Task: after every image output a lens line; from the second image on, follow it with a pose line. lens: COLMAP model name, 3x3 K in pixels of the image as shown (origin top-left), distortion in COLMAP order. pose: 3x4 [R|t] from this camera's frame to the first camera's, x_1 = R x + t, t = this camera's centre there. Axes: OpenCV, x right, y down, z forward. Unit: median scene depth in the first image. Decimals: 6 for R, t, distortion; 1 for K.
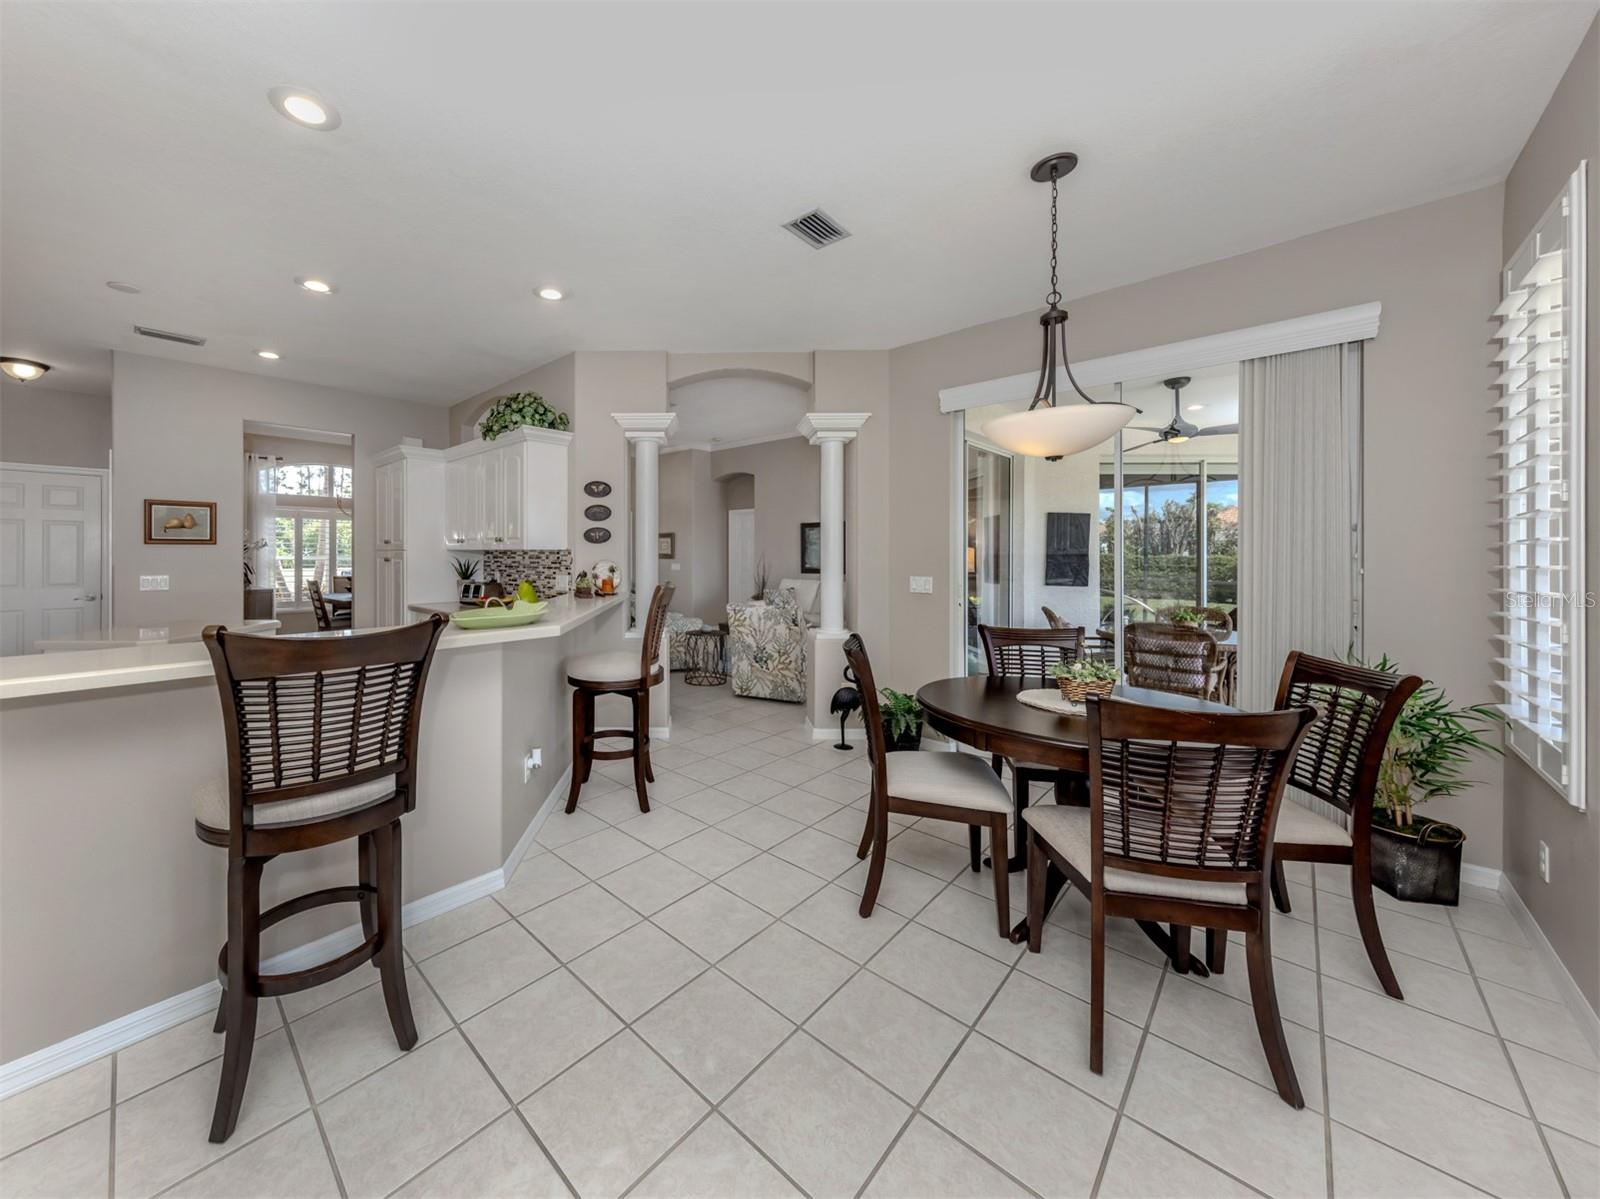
lens RADIAL K [[561.9, 0, 739.4], [0, 561.9, 554.3], [0, 0, 1]] dist [-0.000677, -0.000060]
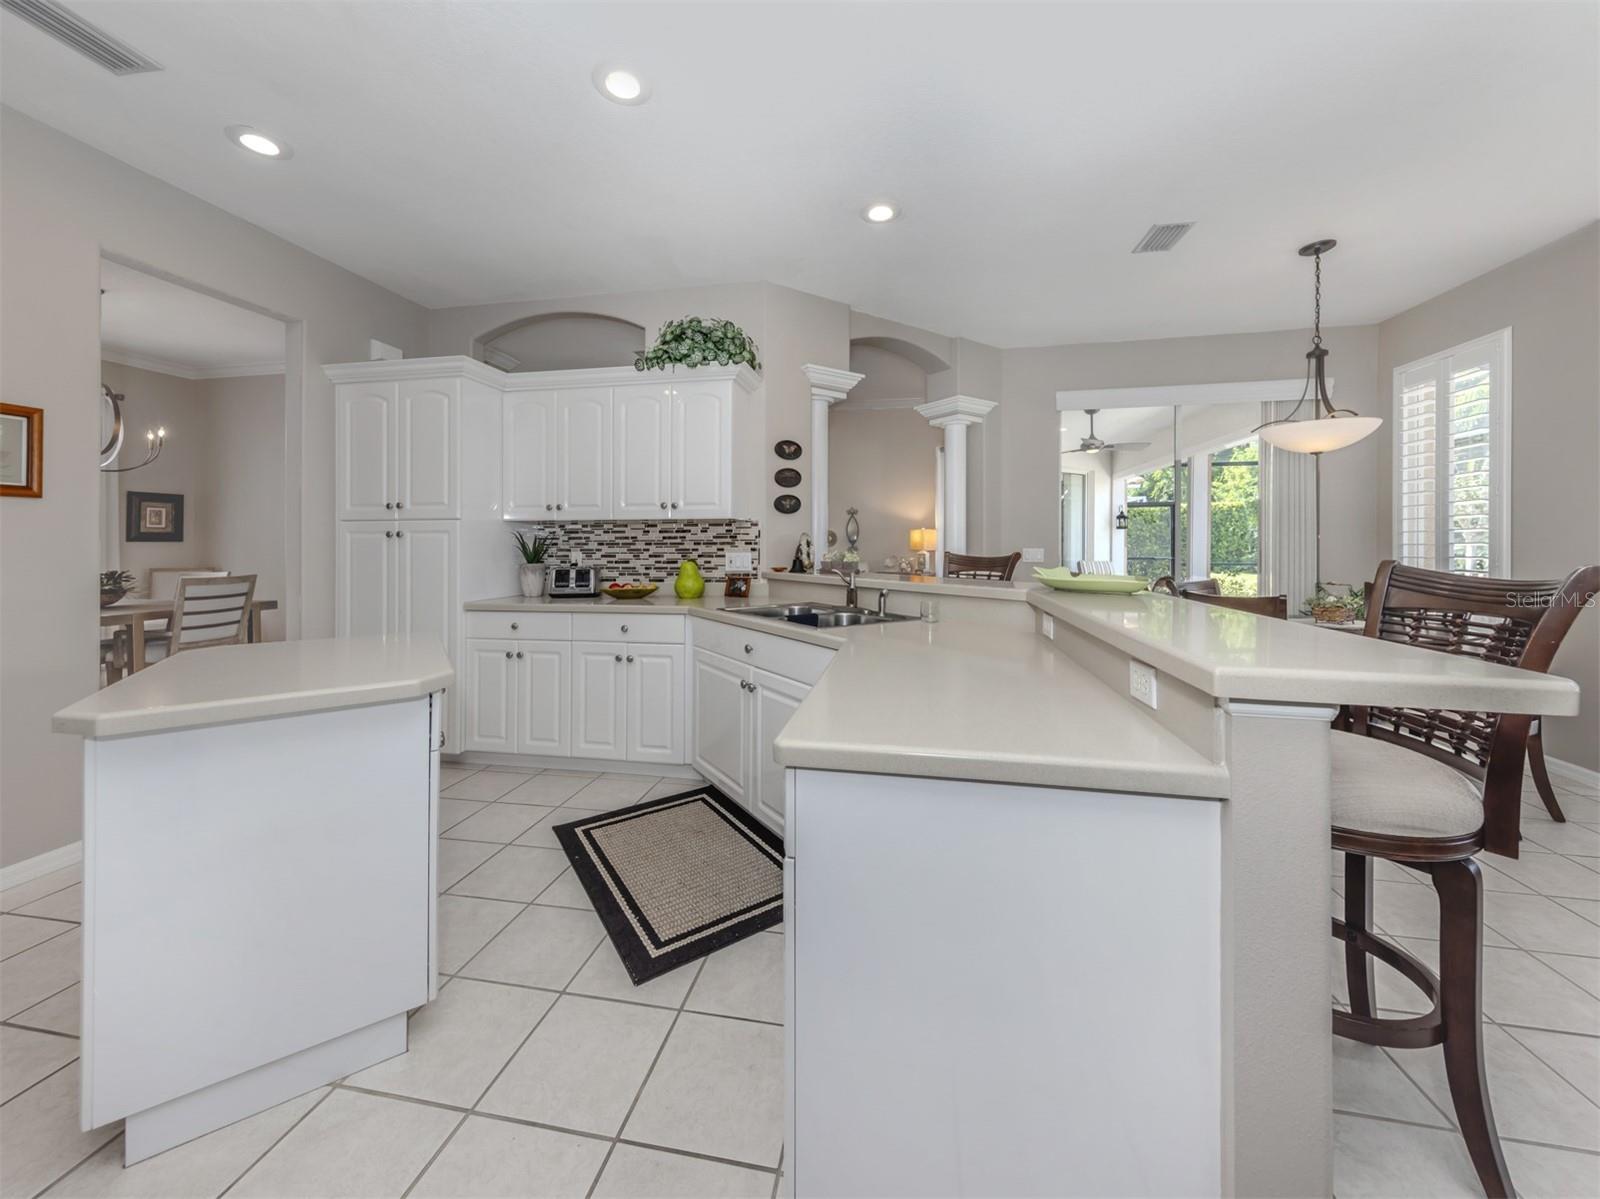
lens RADIAL K [[566.4, 0, 806.7], [0, 566.4, 547.6], [0, 0, 1]] dist [0.000169, -0.000048]
pose [[0.846565, -0.004863, 0.532263, -0.681352], [0.004315, 0.999988, 0.002273, 0.029869], [-0.532267, 0.000373, 0.846576, 0.260749]]
